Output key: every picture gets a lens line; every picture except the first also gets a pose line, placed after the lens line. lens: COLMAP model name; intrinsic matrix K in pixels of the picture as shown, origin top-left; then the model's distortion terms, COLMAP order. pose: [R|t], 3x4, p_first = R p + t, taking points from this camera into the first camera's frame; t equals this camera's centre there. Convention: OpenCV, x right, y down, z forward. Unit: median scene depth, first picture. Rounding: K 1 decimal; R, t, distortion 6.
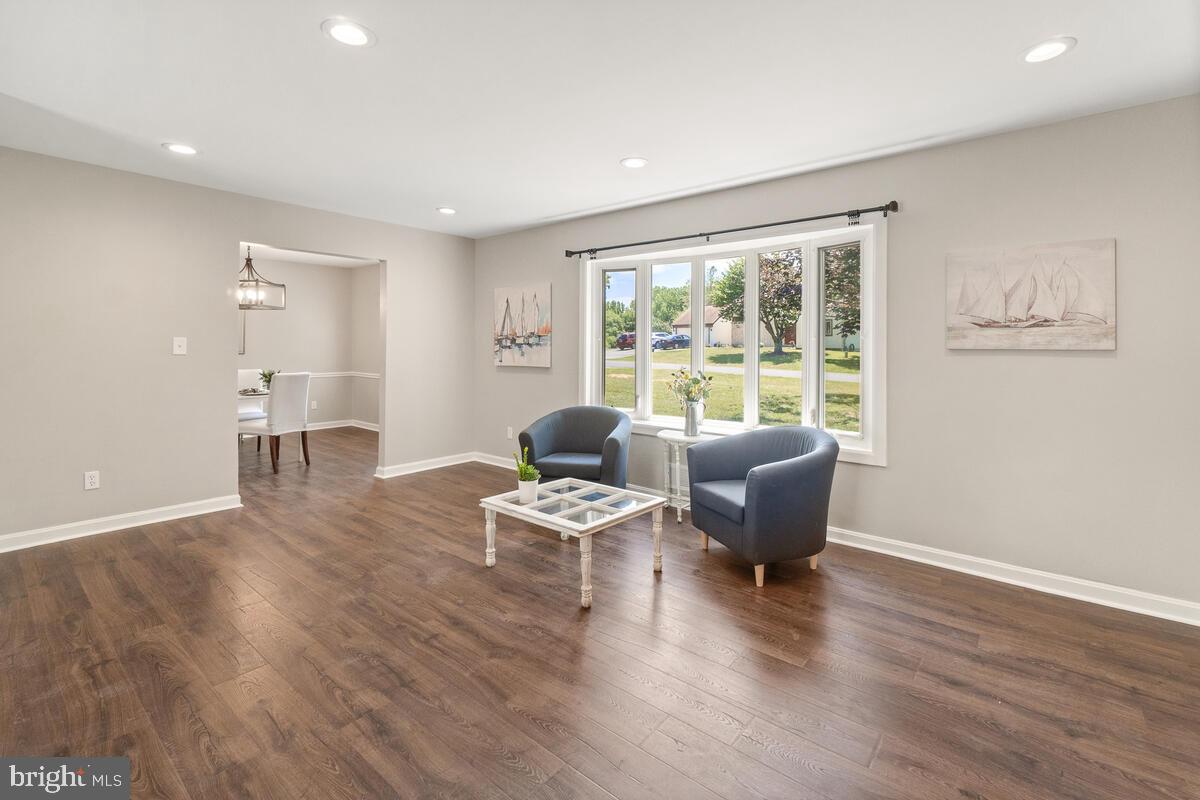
lens RADIAL K [[537.3, 0, 603.7], [0, 537.3, 342.2], [0, 0, 1]] dist [-0.001080, -0.000157]
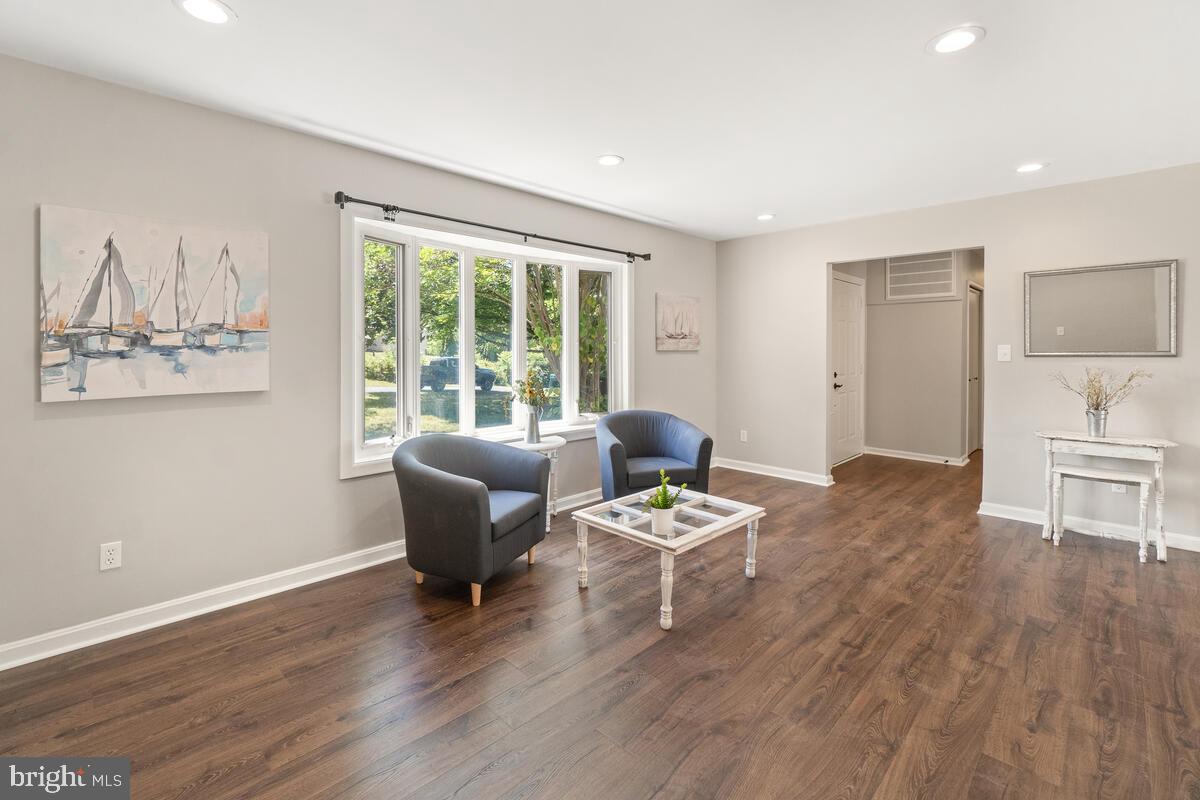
lens RADIAL K [[527.6, 0, 601.2], [0, 527.6, 353.7], [0, 0, 1]] dist [-0.001380, 0.000190]
pose [[0.084104, -0.014533, 0.996351, -1.090868], [-0.008227, 0.999849, 0.015278, -0.001830], [-0.996423, -0.009482, 0.083972, 1.136707]]
